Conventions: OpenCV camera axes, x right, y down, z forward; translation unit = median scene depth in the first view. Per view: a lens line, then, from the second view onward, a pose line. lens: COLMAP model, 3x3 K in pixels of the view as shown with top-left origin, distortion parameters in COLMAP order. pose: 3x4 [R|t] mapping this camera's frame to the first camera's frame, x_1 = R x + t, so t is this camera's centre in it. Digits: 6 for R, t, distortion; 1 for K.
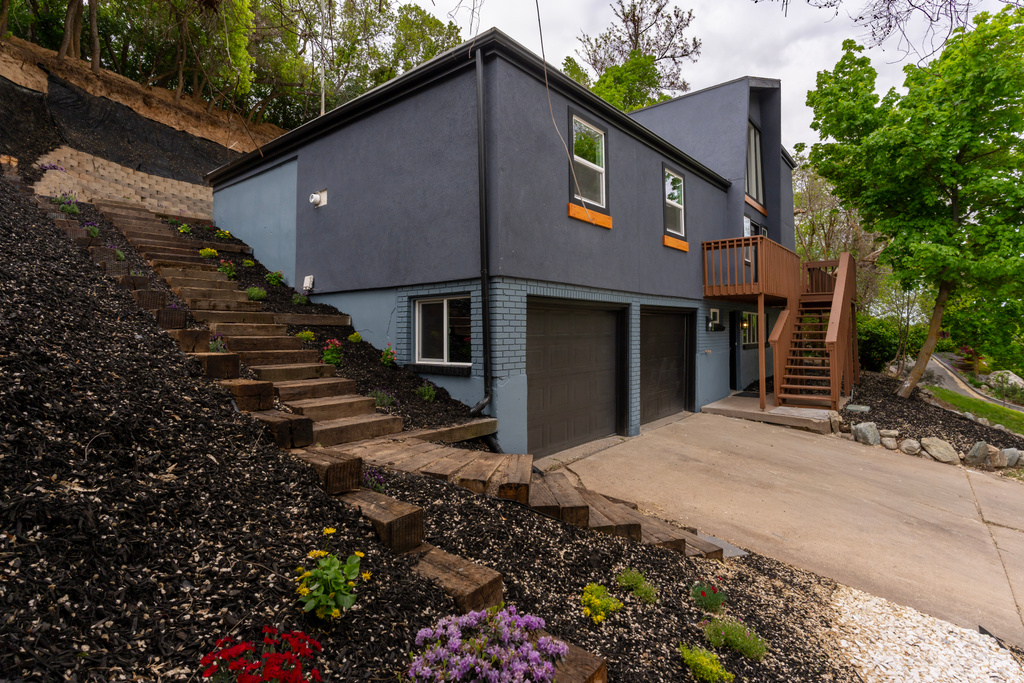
lens RADIAL K [[516.5, 0, 510.2], [0, 516.5, 300.3], [0, 0, 1]] dist [-0.002651, 0.000672]
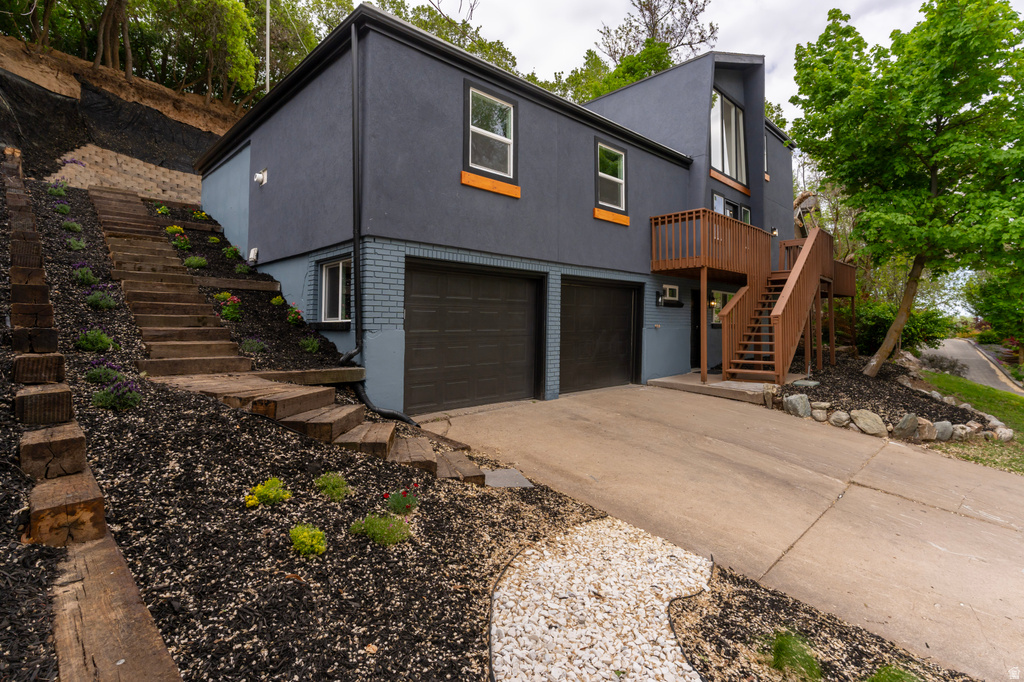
lens RADIAL K [[498.4, 0, 504.4], [0, 498.4, 302.9], [0, 0, 1]] dist [0.000831, 0.000331]
pose [[0.994257, 0.001934, -0.106997, 0.208195], [-0.000327, 0.999887, 0.015038, 0.043253], [0.107014, -0.014917, 0.994146, -0.000598]]
